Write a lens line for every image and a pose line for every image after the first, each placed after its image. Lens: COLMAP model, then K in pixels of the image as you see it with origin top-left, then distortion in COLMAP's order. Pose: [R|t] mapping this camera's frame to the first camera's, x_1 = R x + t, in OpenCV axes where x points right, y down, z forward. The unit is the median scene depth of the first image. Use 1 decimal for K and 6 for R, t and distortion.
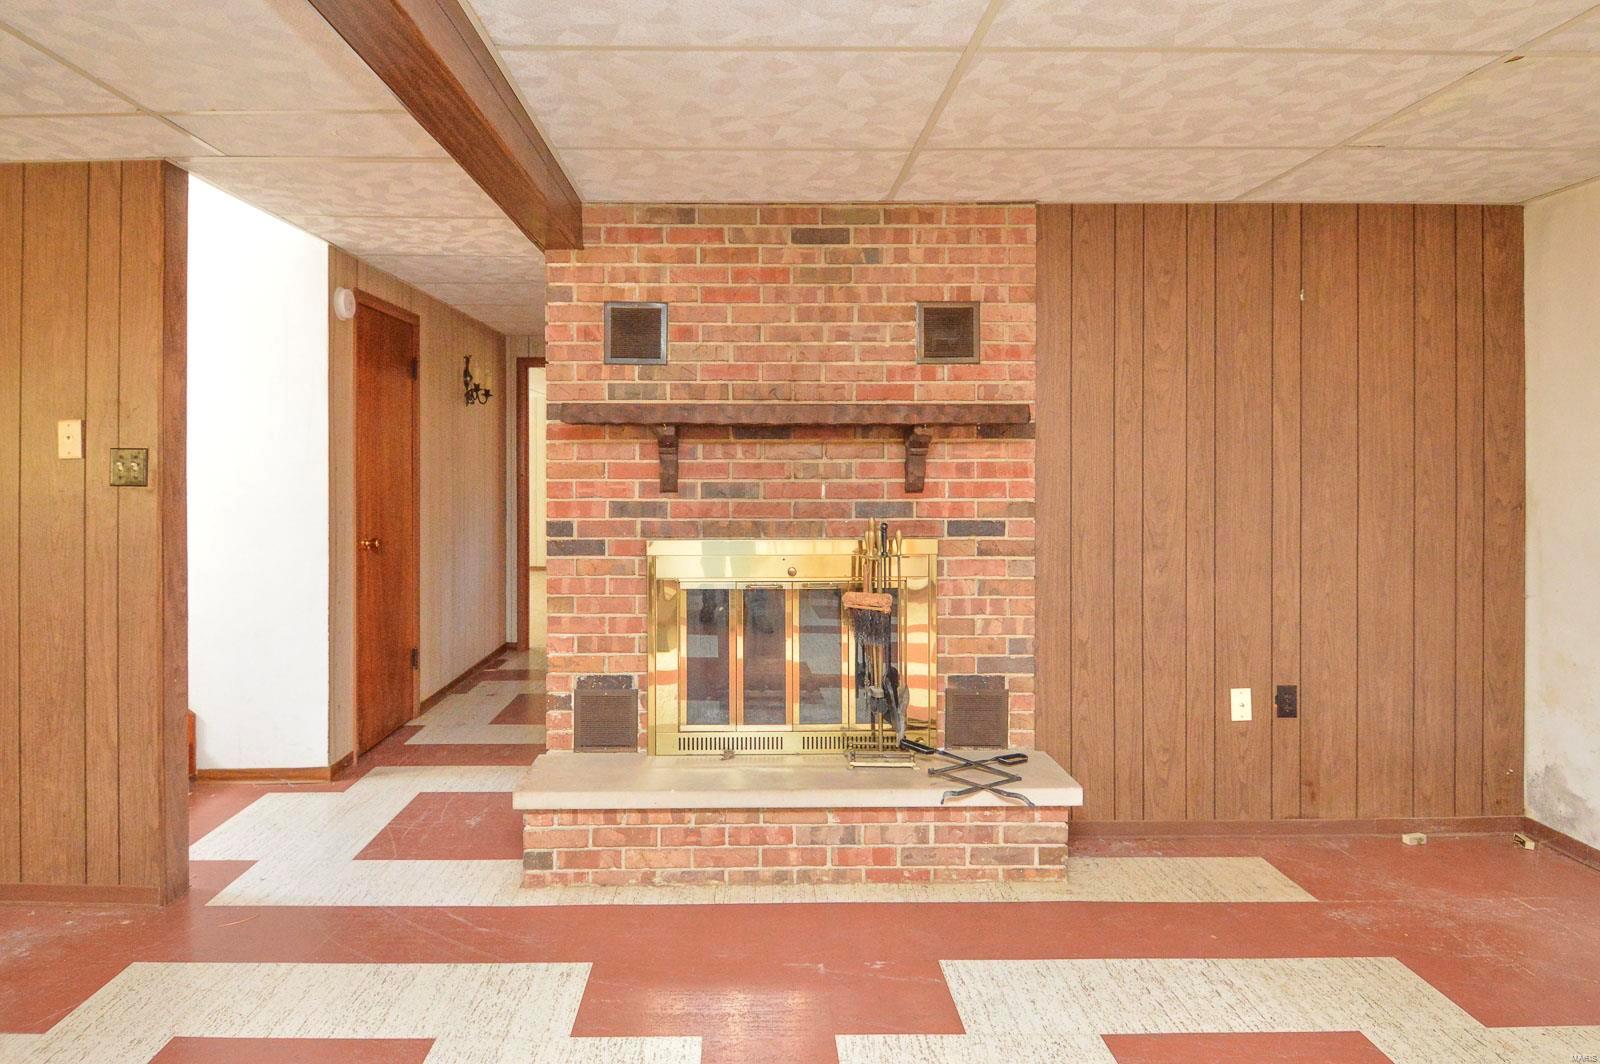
lens RADIAL K [[836.3, 0, 797.9], [0, 836.3, 470.7], [0, 0, 1]] dist [-0.006977, -0.001937]
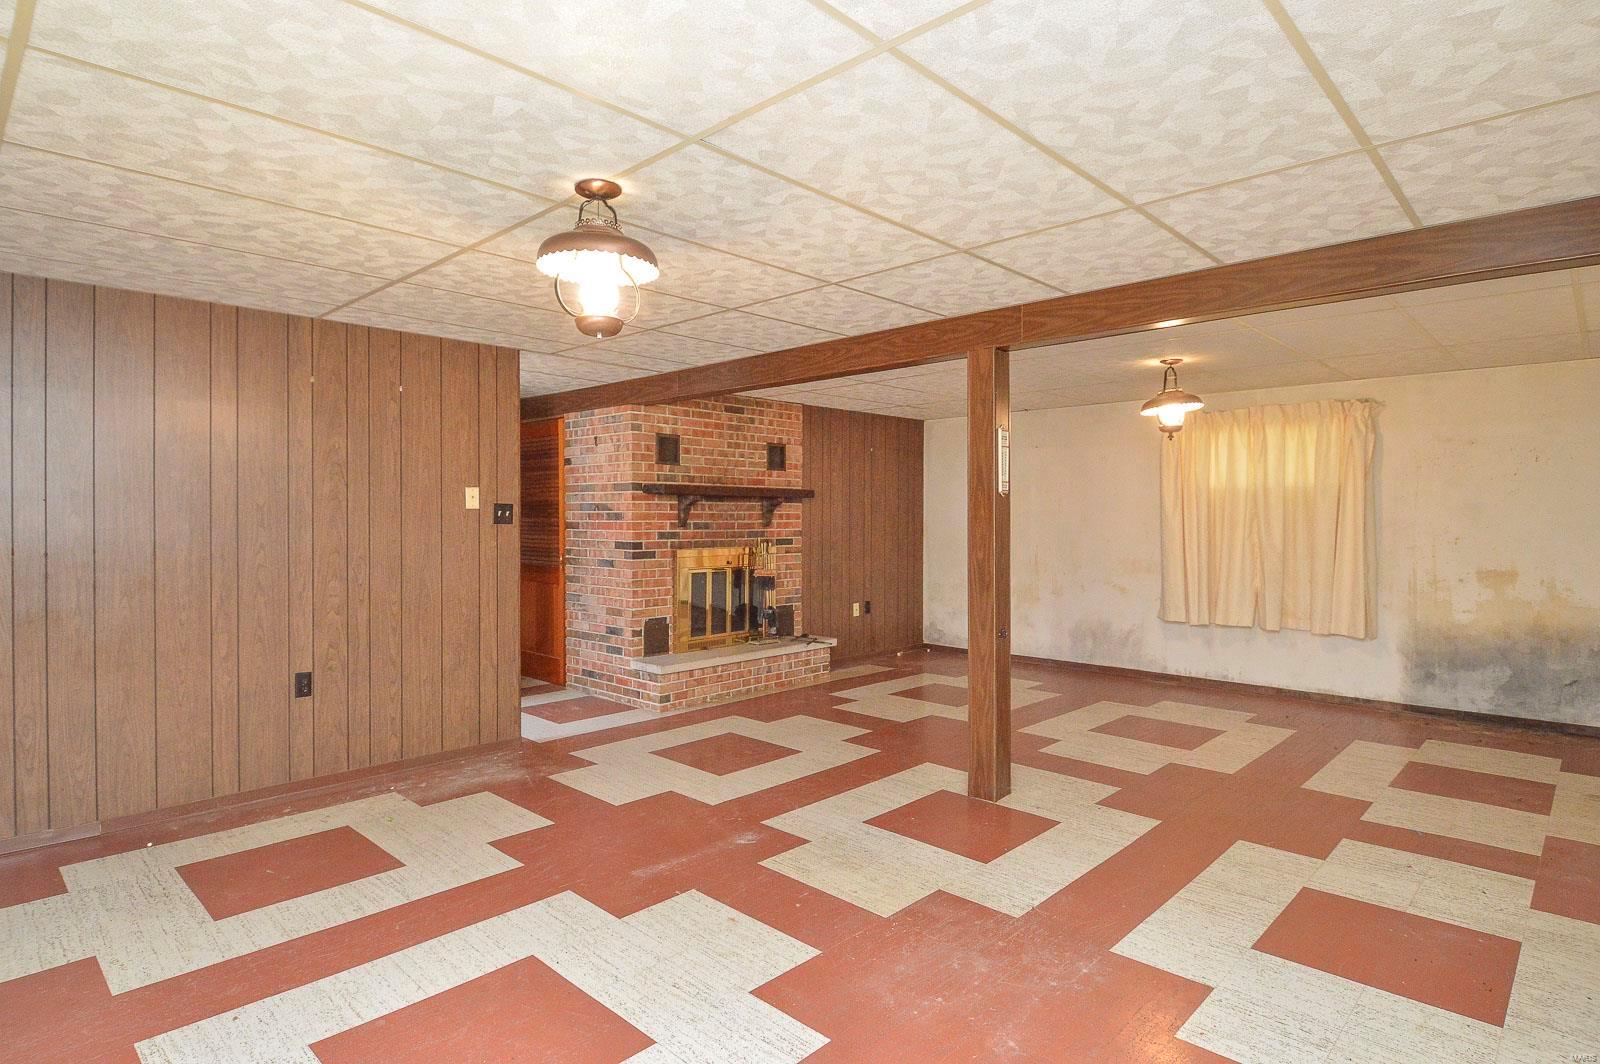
lens RADIAL K [[857.5, 0, 800.0], [0, 857.5, 532.0], [0, 0, 1]] dist [-0.001349, -0.001169]
pose [[0.693731, -0.010801, 0.720154, -1.480774], [0.002064, 0.999913, 0.013009, 0.011130], [-0.720232, -0.007539, 0.693693, -0.688552]]
